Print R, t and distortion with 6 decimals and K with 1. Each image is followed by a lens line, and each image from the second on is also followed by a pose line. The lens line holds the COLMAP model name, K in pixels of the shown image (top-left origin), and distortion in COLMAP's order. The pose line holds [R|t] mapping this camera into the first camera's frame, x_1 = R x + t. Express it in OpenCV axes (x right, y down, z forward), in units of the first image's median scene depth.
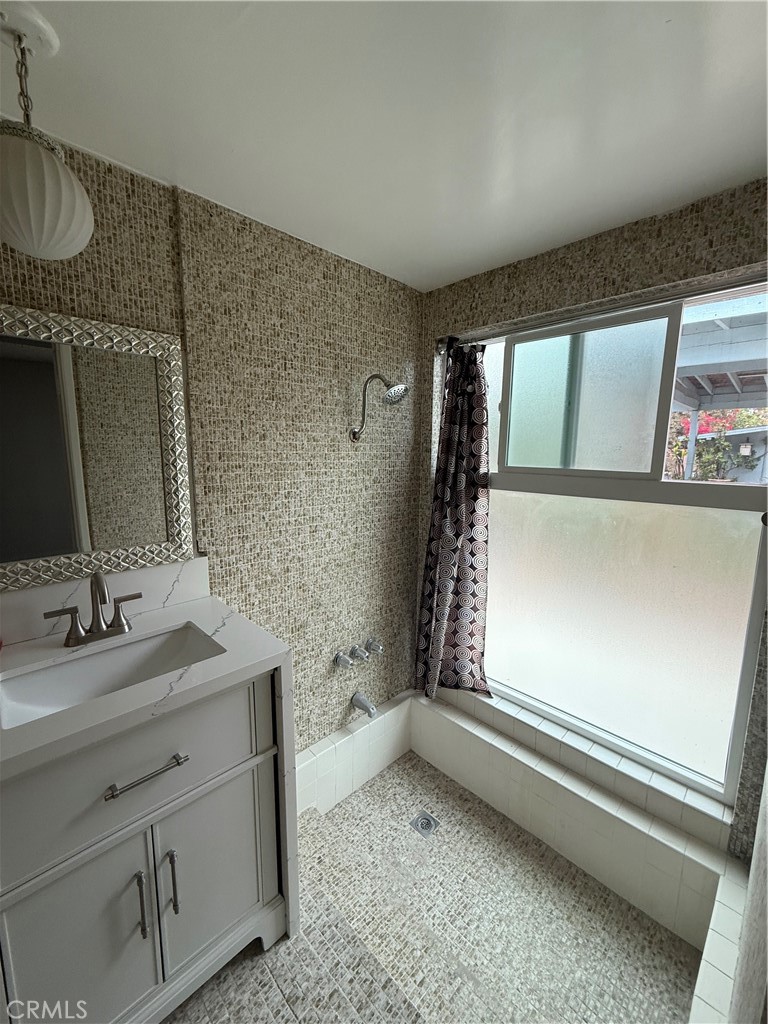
lens RADIAL K [[408.7, 0, 384.0], [0, 408.7, 512.0], [0, 0, 1]] dist [-0.000660, 0.000036]
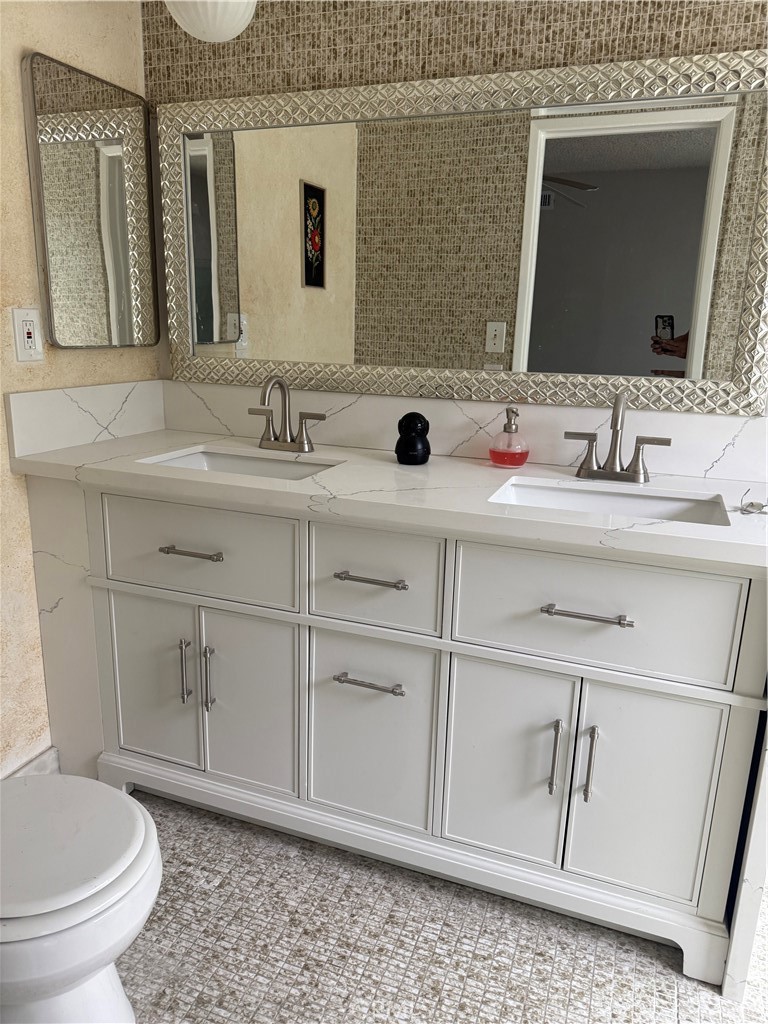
lens RADIAL K [[729.8, 0, 384.0], [0, 729.8, 512.0], [0, 0, 1]] dist [0.001788, -0.006509]
pose [[0.423741, 0.233505, -0.875168, 0.392096], [-0.150665, 0.970910, 0.186101, 0.170264], [0.893165, 0.052998, 0.446595, -0.040879]]
